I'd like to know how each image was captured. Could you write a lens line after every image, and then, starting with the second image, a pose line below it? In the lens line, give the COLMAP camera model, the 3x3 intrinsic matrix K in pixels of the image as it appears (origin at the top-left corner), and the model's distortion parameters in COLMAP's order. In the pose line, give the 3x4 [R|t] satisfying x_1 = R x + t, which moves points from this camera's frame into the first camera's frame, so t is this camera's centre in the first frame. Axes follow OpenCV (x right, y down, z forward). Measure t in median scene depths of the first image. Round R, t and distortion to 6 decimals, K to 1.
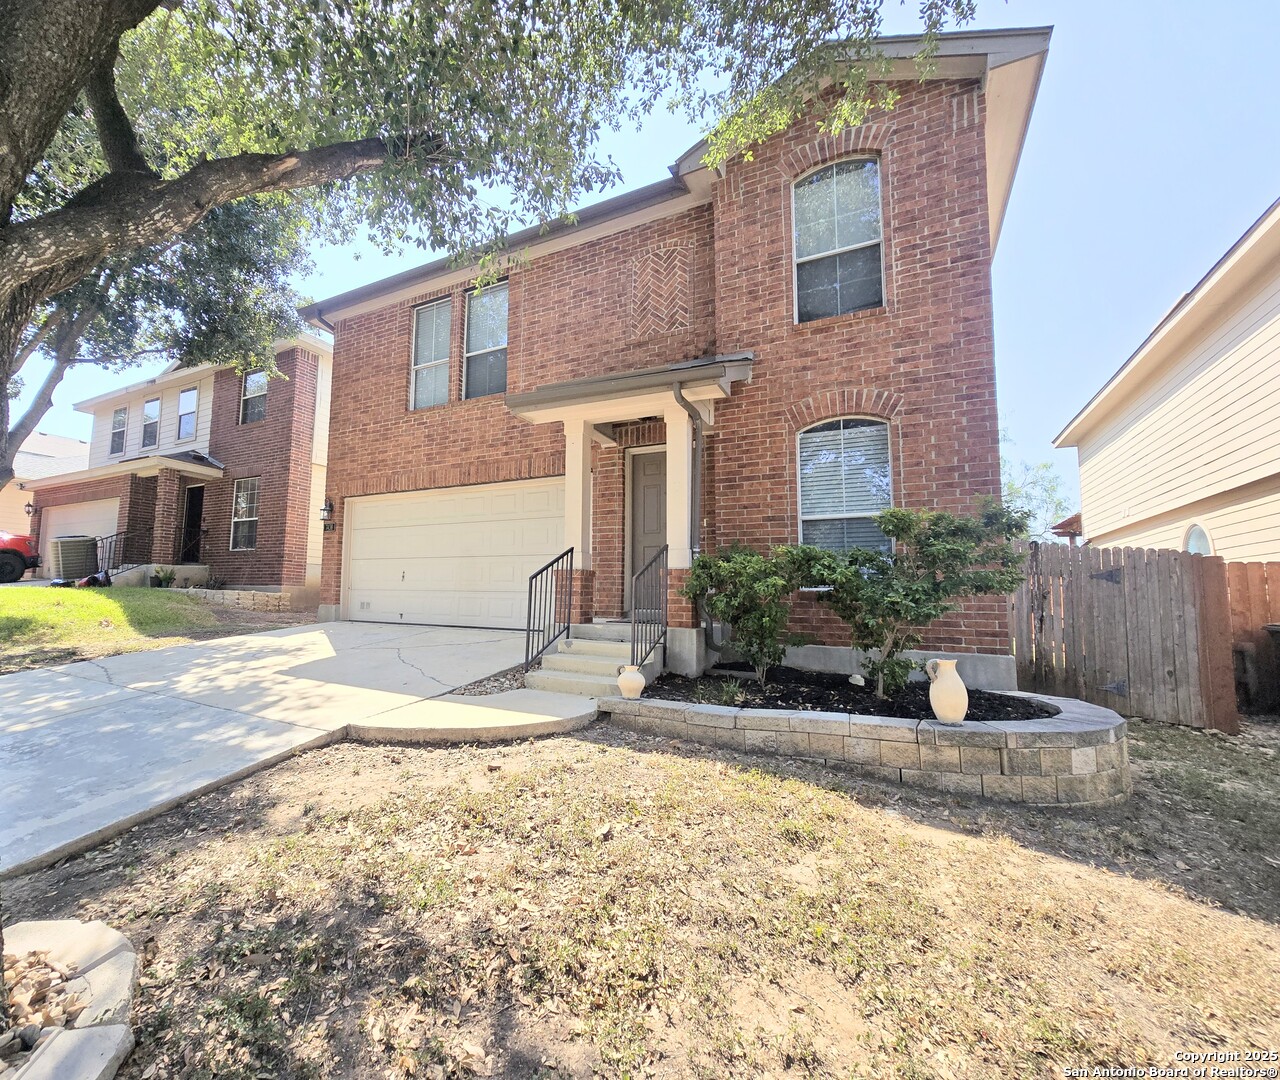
lens RADIAL K [[589.5, 0, 566.8], [0, 589.5, 540.1], [0, 0, 1]] dist [-0.002375, -0.000520]
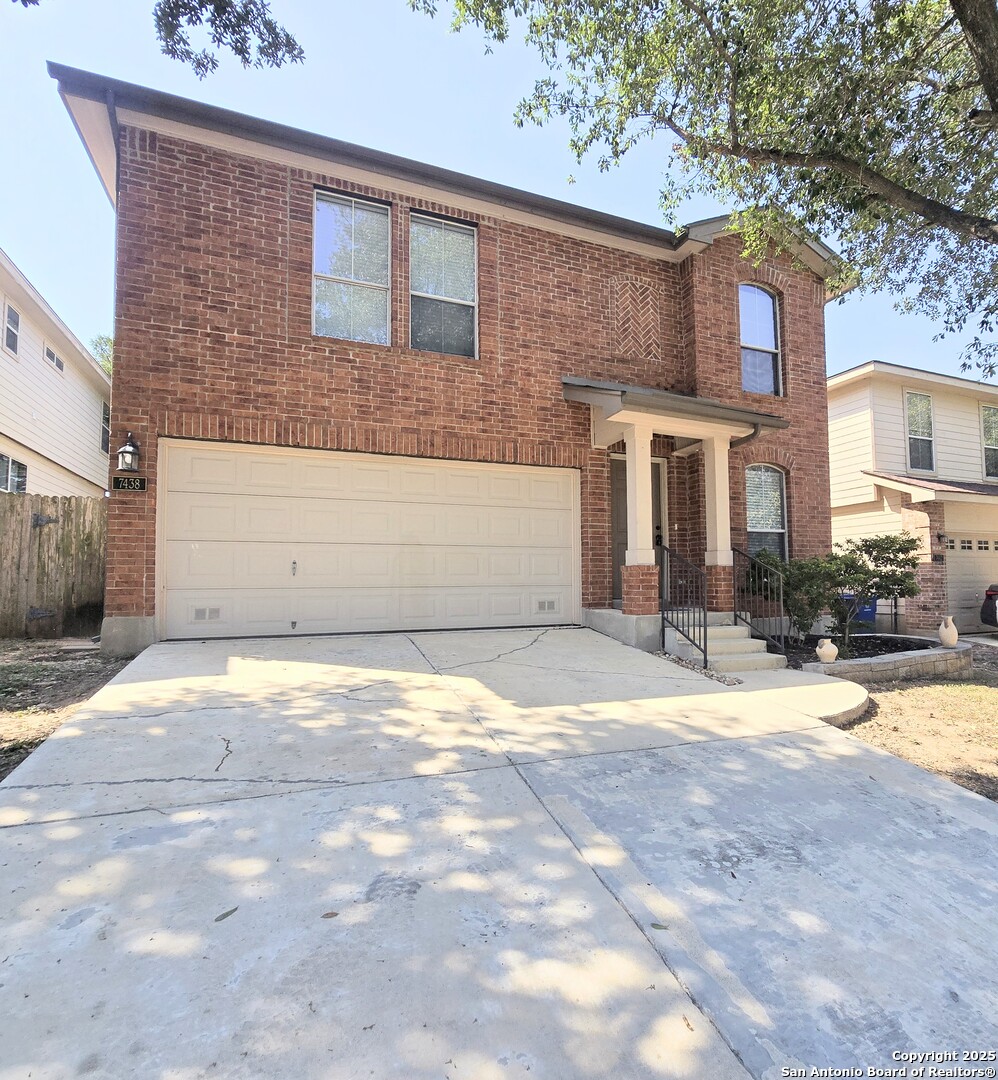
lens RADIAL K [[594.9, 0, 557.7], [0, 594.9, 545.4], [0, 0, 1]] dist [-0.002626, -0.000757]
pose [[0.592174, 0.028525, 0.805305, -0.839330], [-0.059853, 0.998170, 0.008656, 0.011769], [-0.803584, -0.053326, 0.592797, 0.418606]]
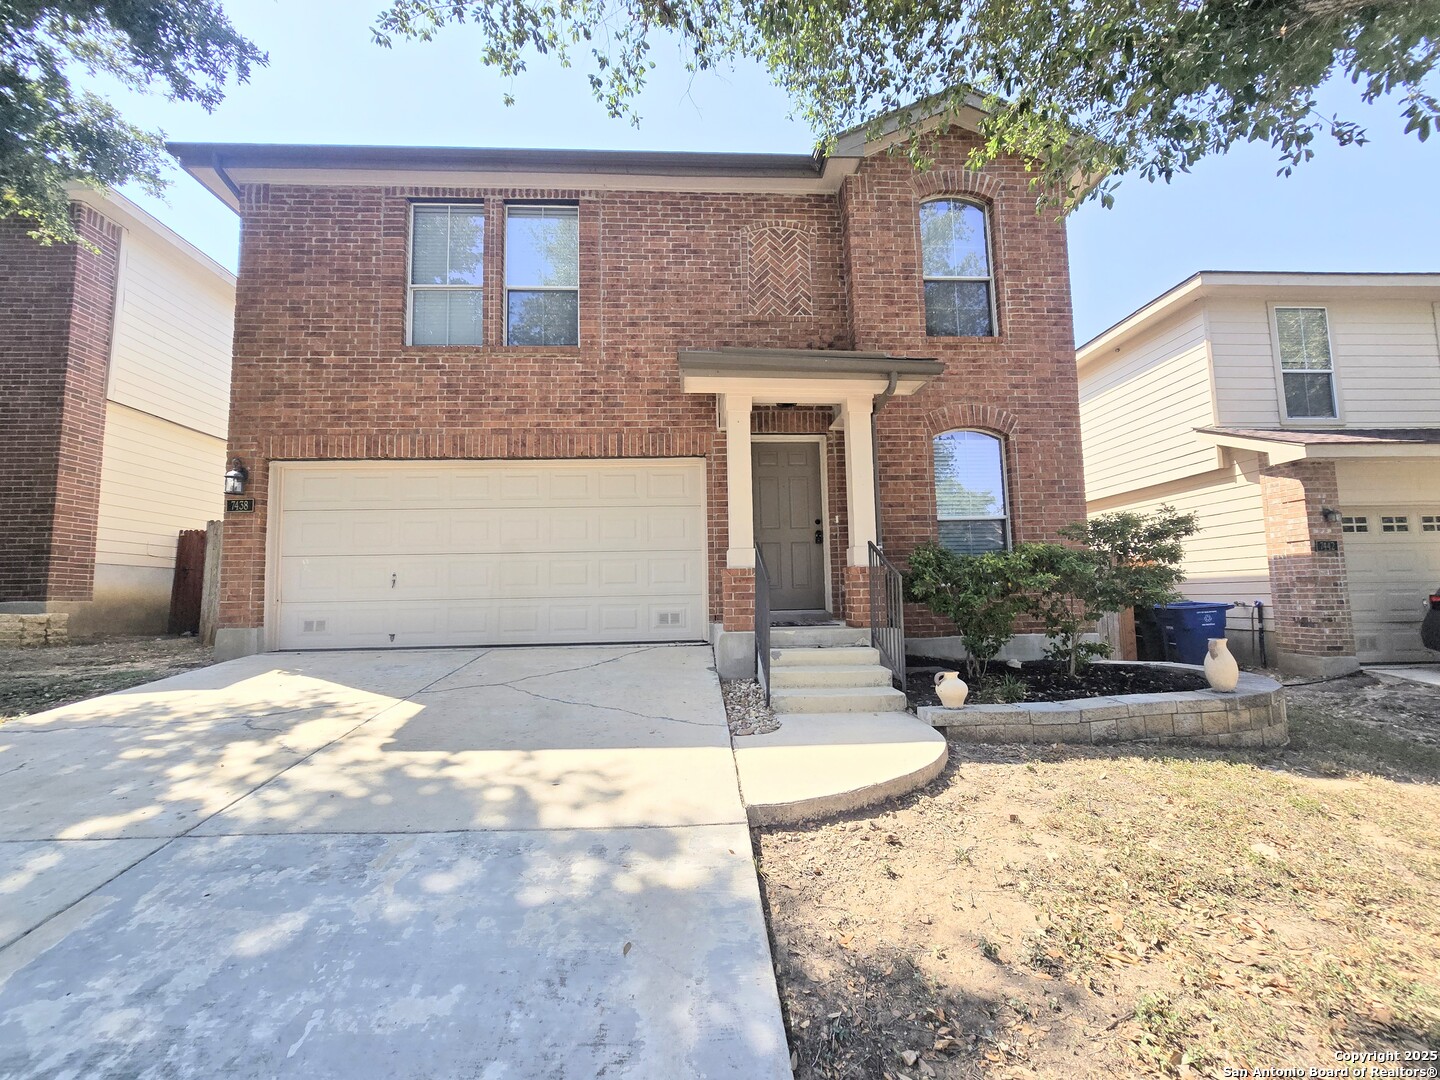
lens RADIAL K [[588.3, 0, 723.7], [0, 588.3, 541.8], [0, 0, 1]] dist [-0.003293, -0.000015]
pose [[0.839131, 0.015017, 0.543722, -0.416734], [-0.018492, 0.999829, 0.000926, 0.009348], [-0.543615, -0.010832, 0.839265, 0.256457]]
